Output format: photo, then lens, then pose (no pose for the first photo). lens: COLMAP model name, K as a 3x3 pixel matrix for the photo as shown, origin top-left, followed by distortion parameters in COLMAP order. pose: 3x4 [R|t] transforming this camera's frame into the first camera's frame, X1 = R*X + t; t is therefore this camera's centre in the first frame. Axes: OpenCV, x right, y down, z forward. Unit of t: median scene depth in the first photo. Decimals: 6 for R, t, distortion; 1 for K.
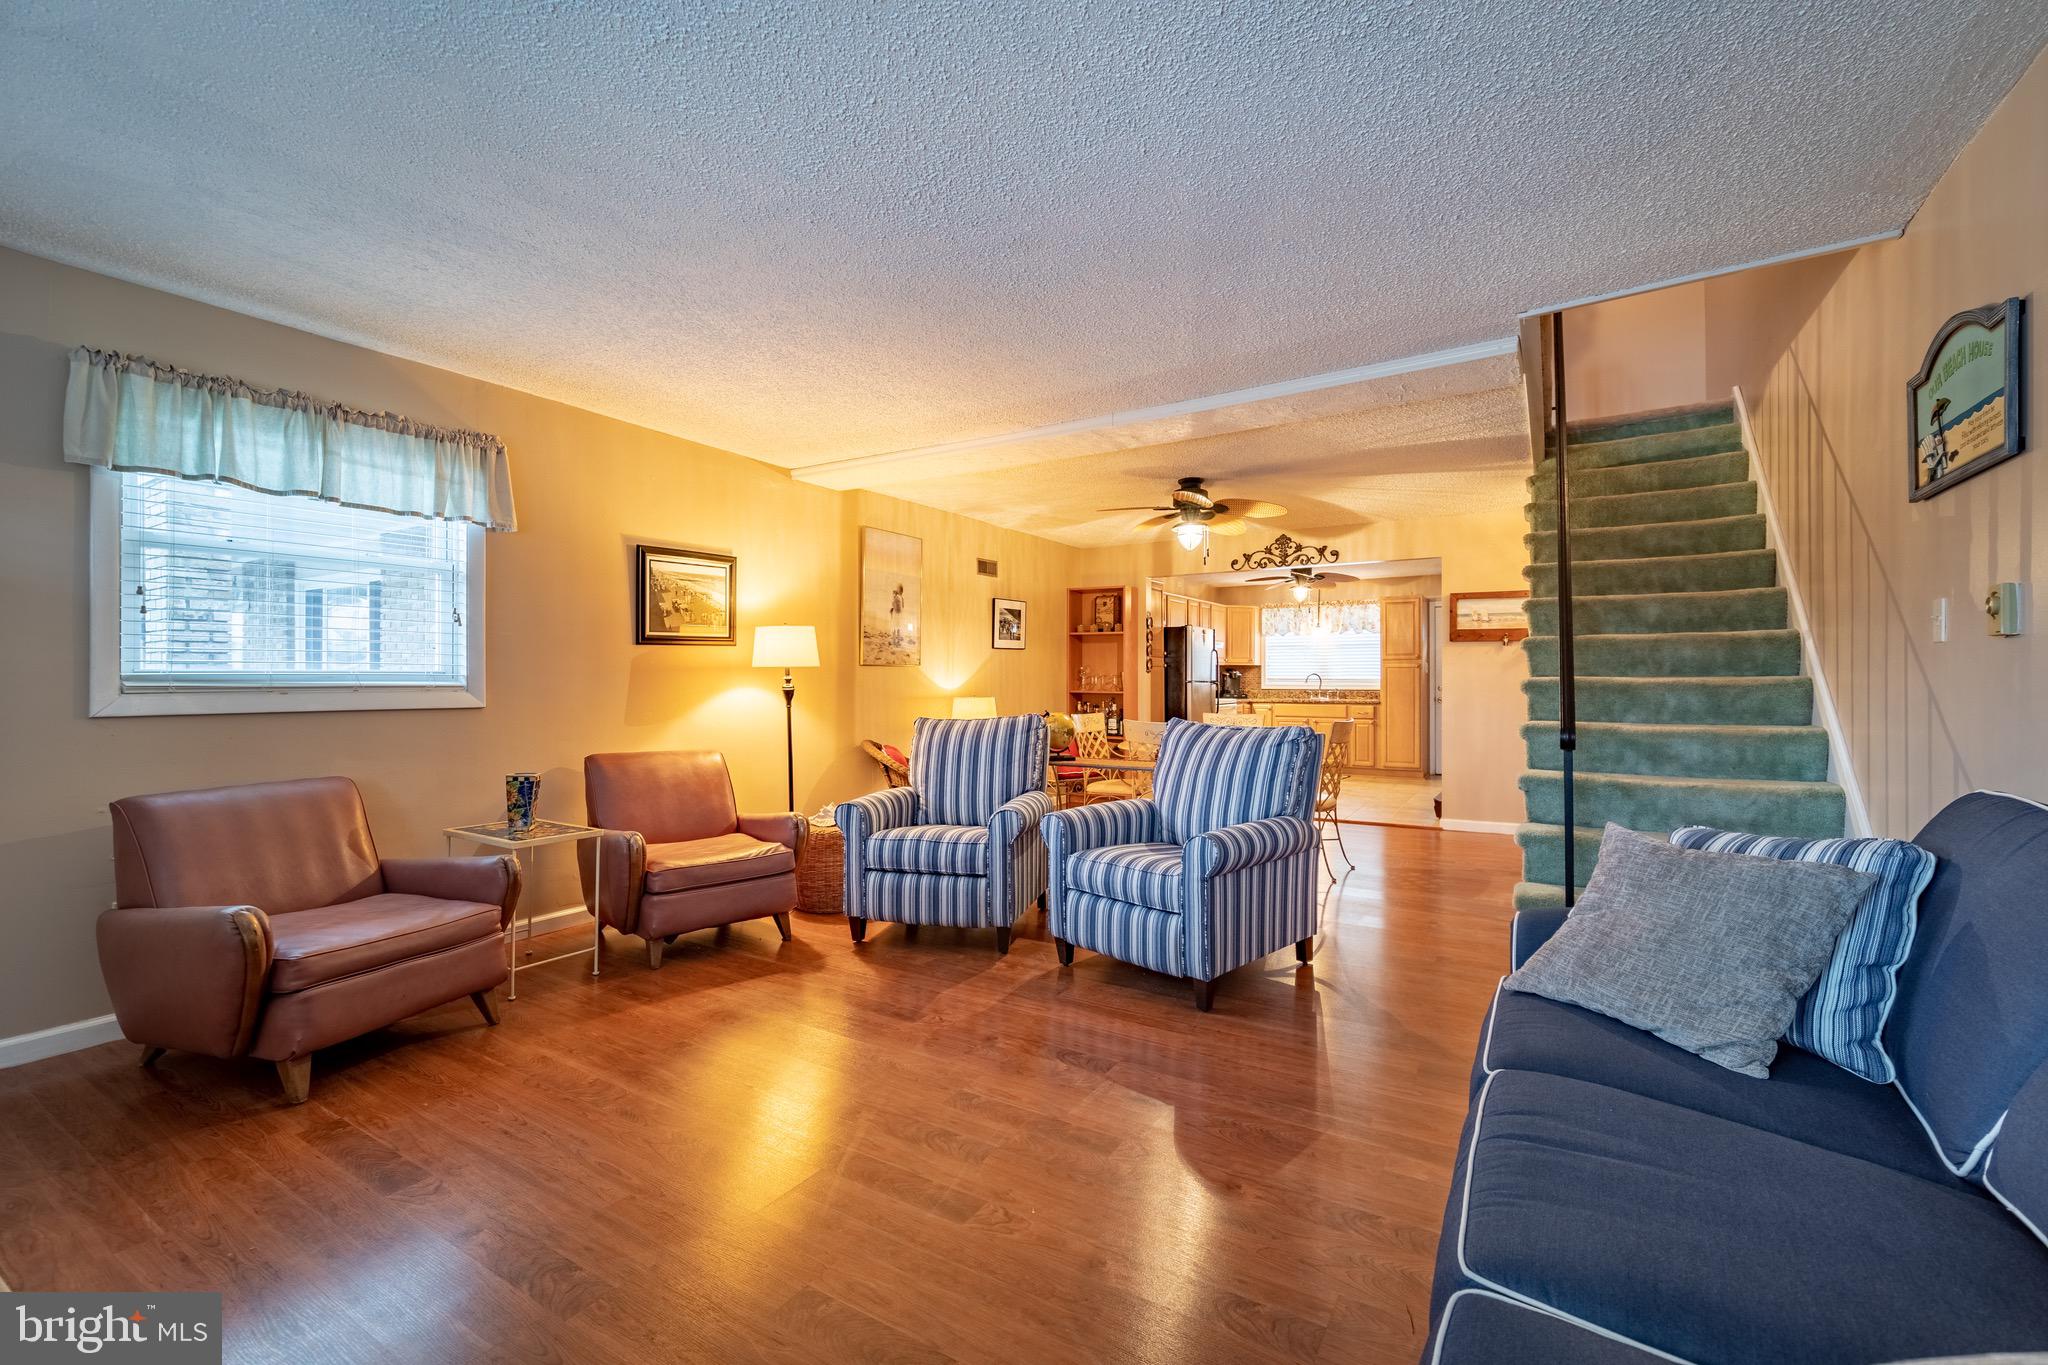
lens RADIAL K [[846.9, 0, 1037.6], [0, 846.9, 678.9], [0, 0, 1]] dist [-0.003898, 0.000909]
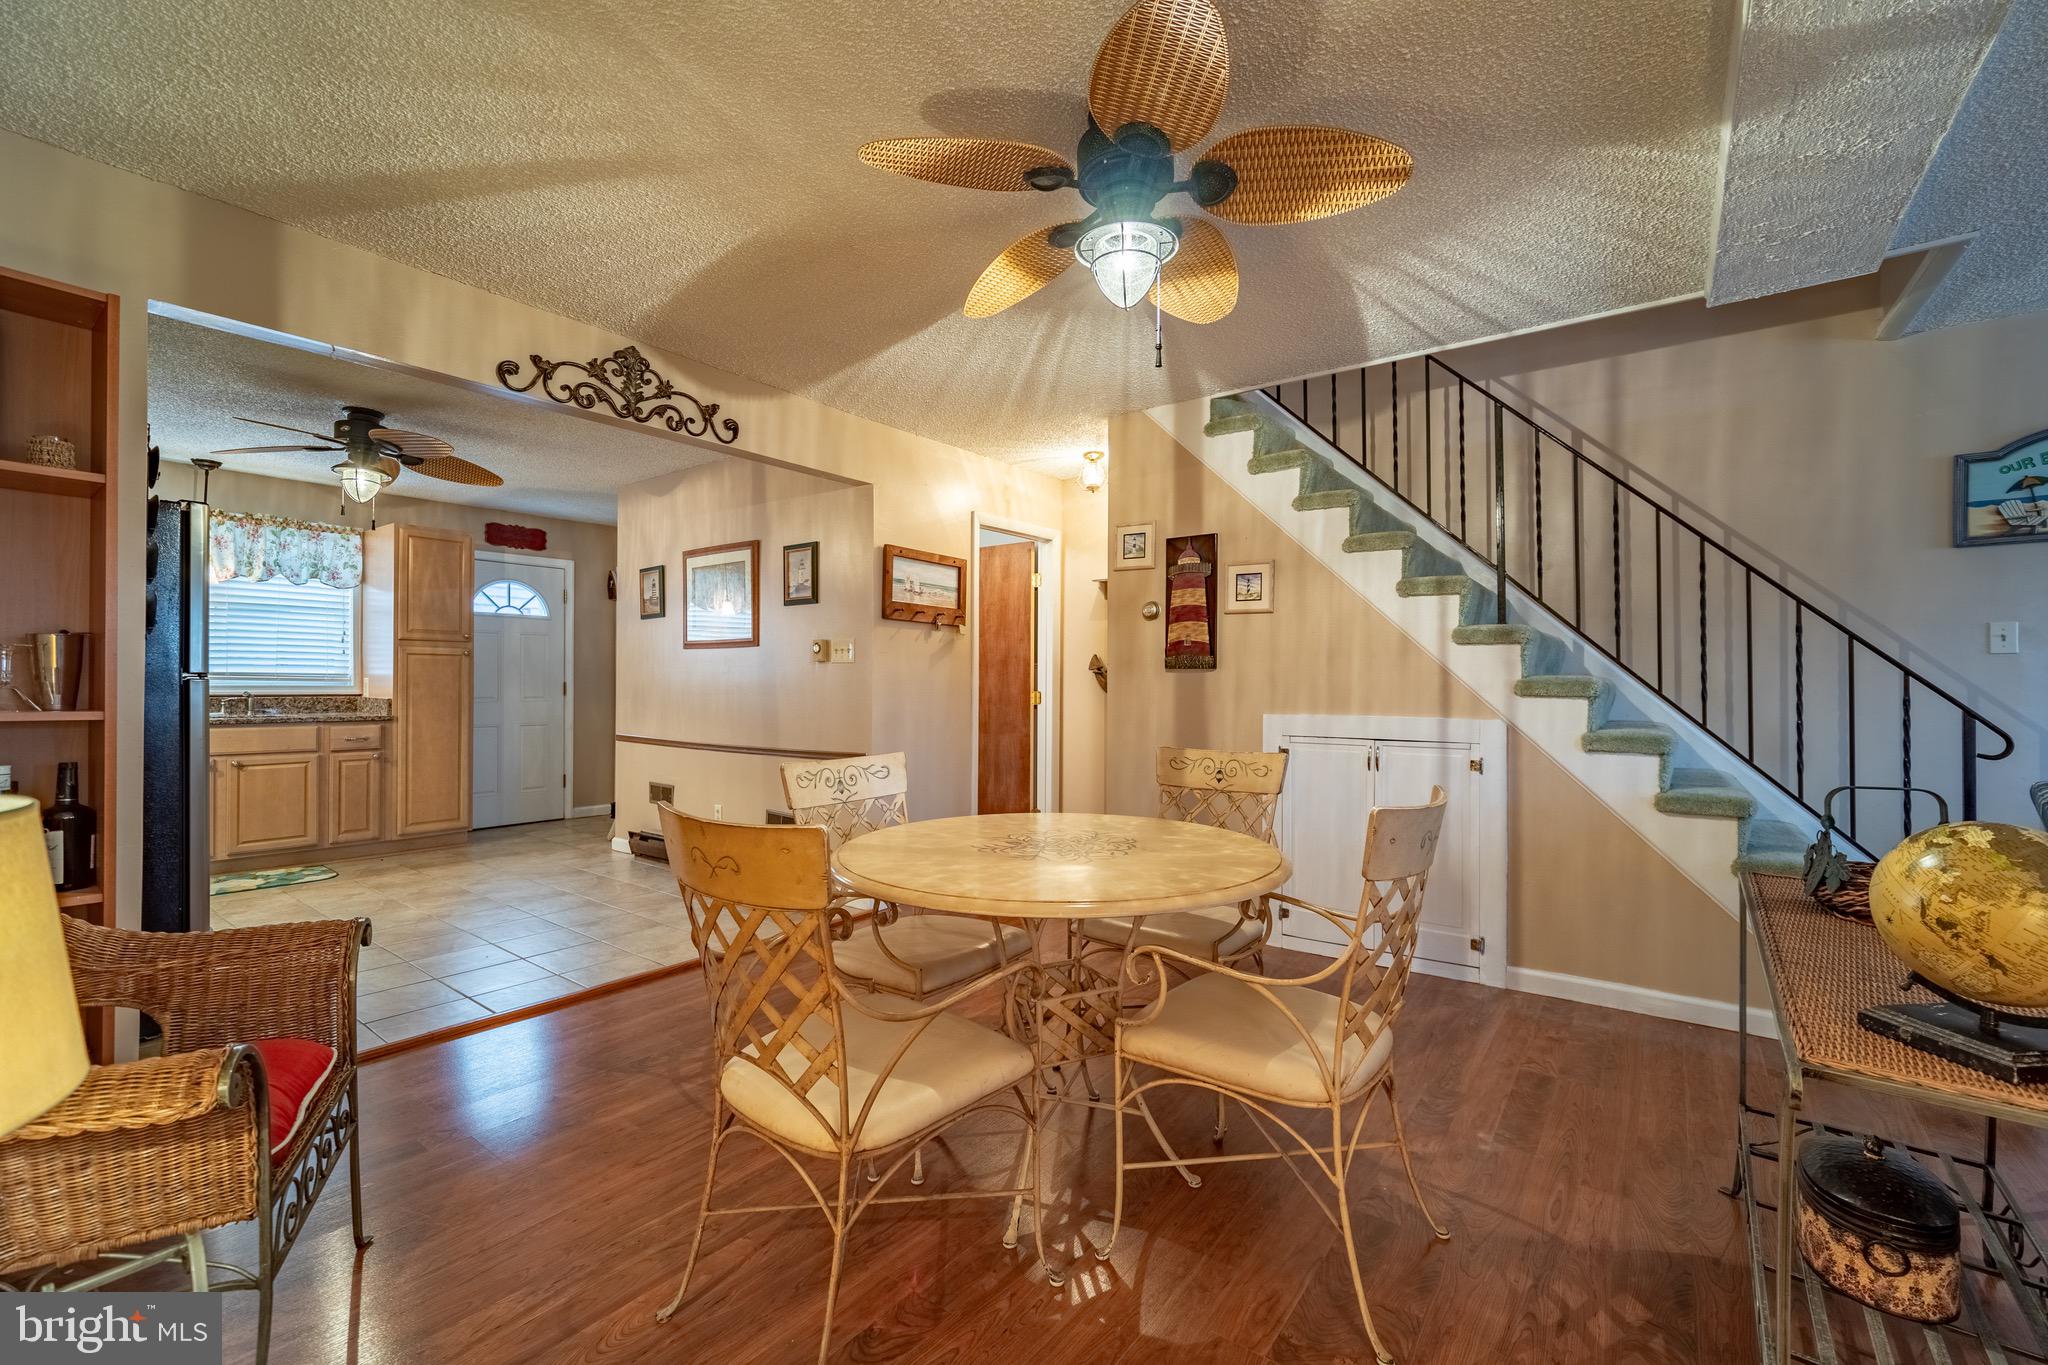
lens RADIAL K [[846.9, 0, 1041.5], [0, 846.9, 686.4], [0, 0, 1]] dist [-0.003898, 0.000909]
pose [[0.092057, -0.001772, 0.995752, -0.137210], [-0.006619, 0.999975, 0.002391, 0.005392], [-0.995732, -0.006811, 0.092043, 0.763501]]
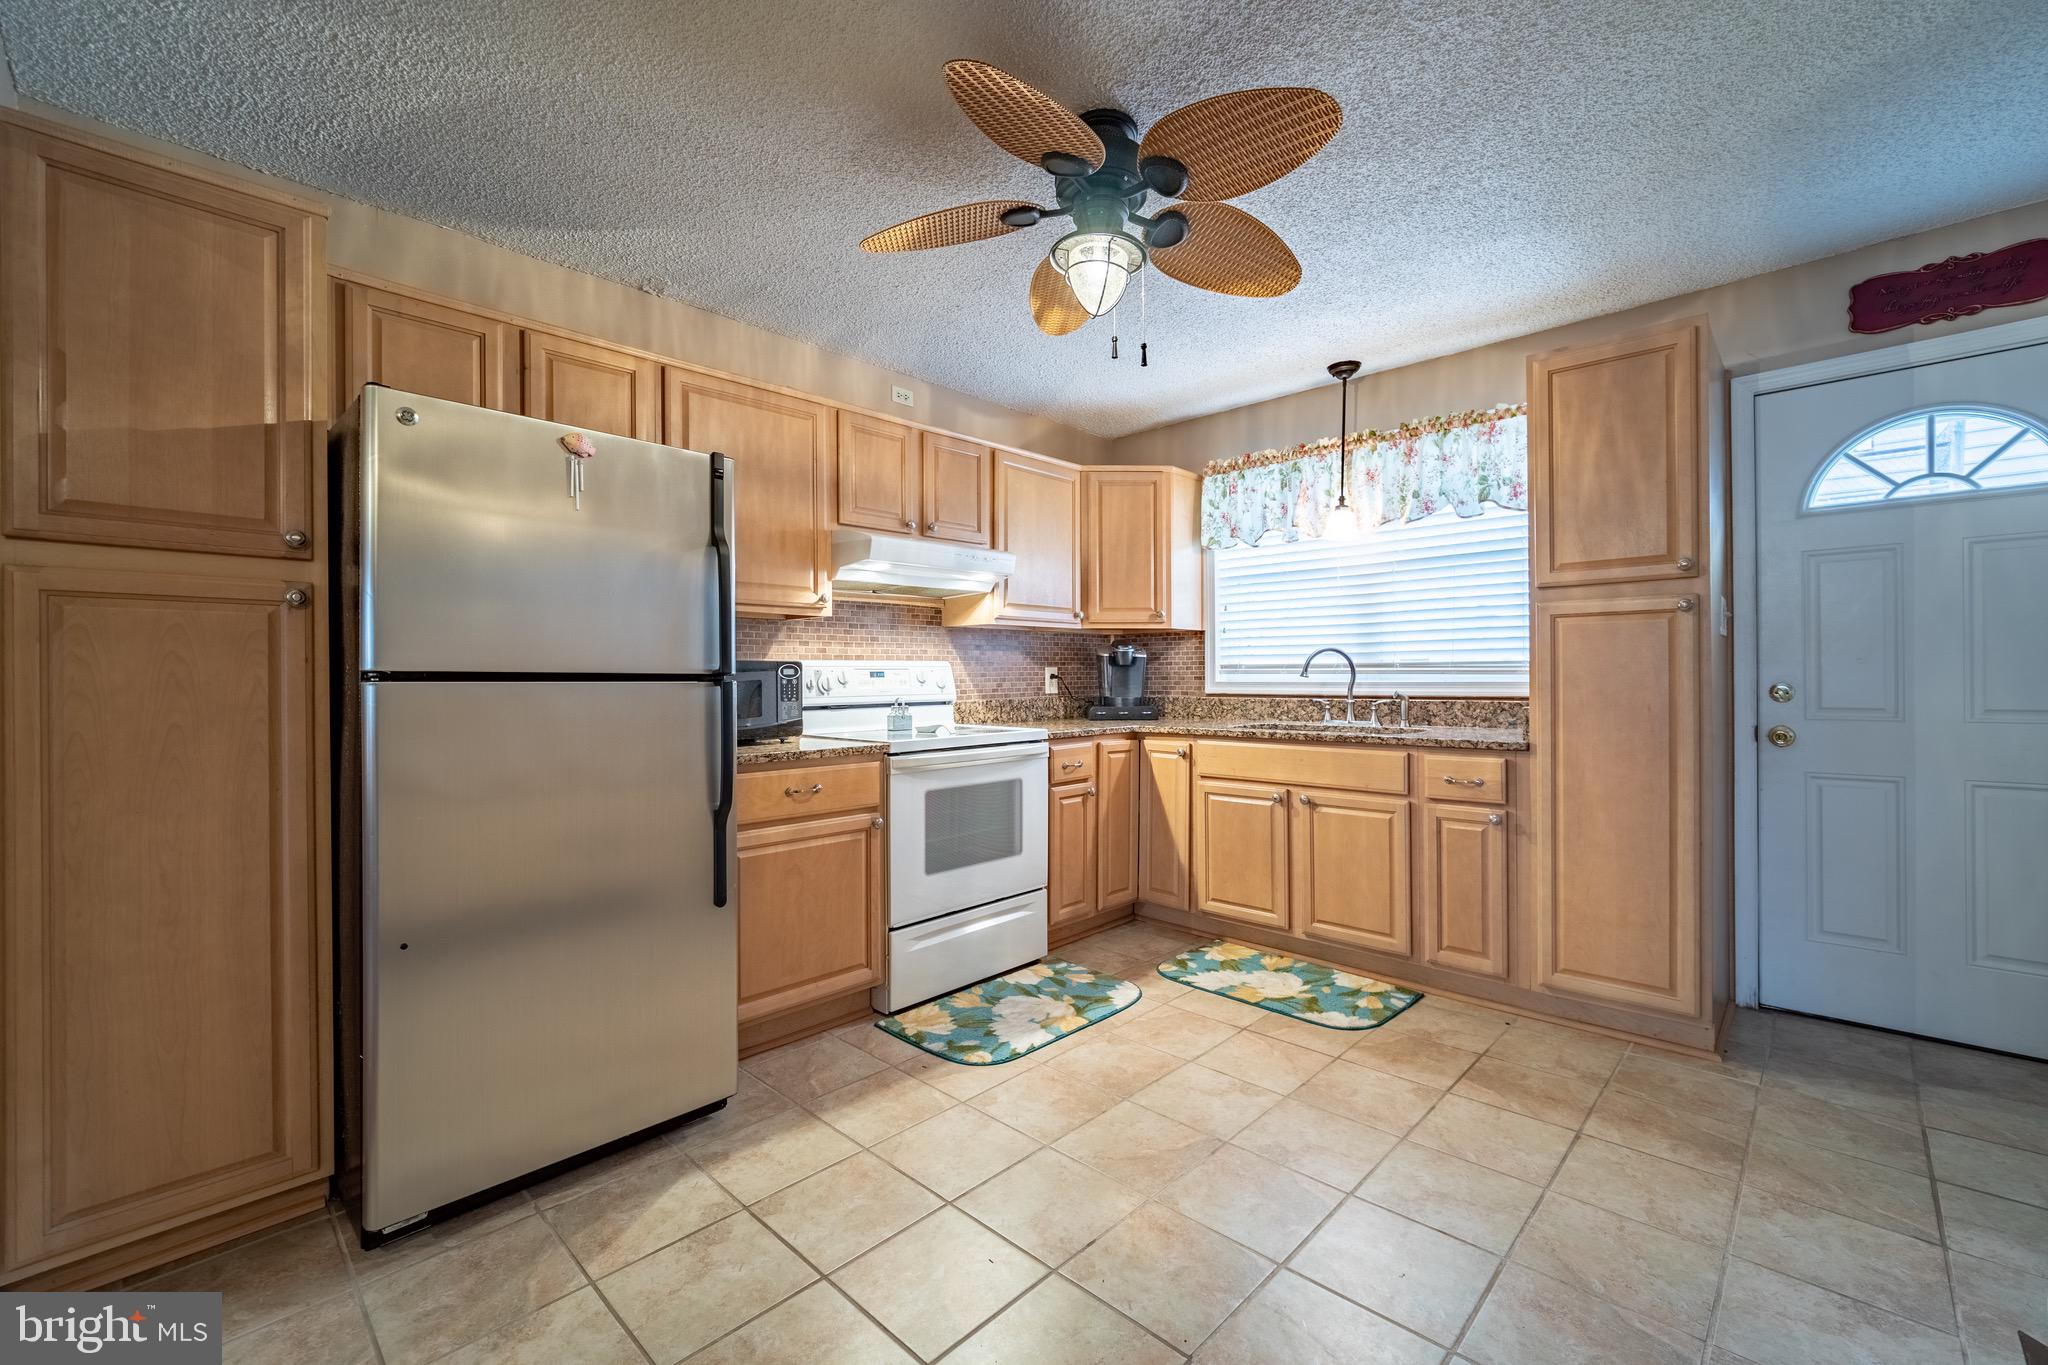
lens RADIAL K [[846.9, 0, 1042.0], [0, 846.9, 680.1], [0, 0, 1]] dist [-0.003898, 0.000909]
pose [[0.976323, -0.007693, -0.216181, 0.442743], [0.008280, 0.999964, 0.001813, 0.007299], [0.216159, -0.003560, 0.976352, 0.998300]]
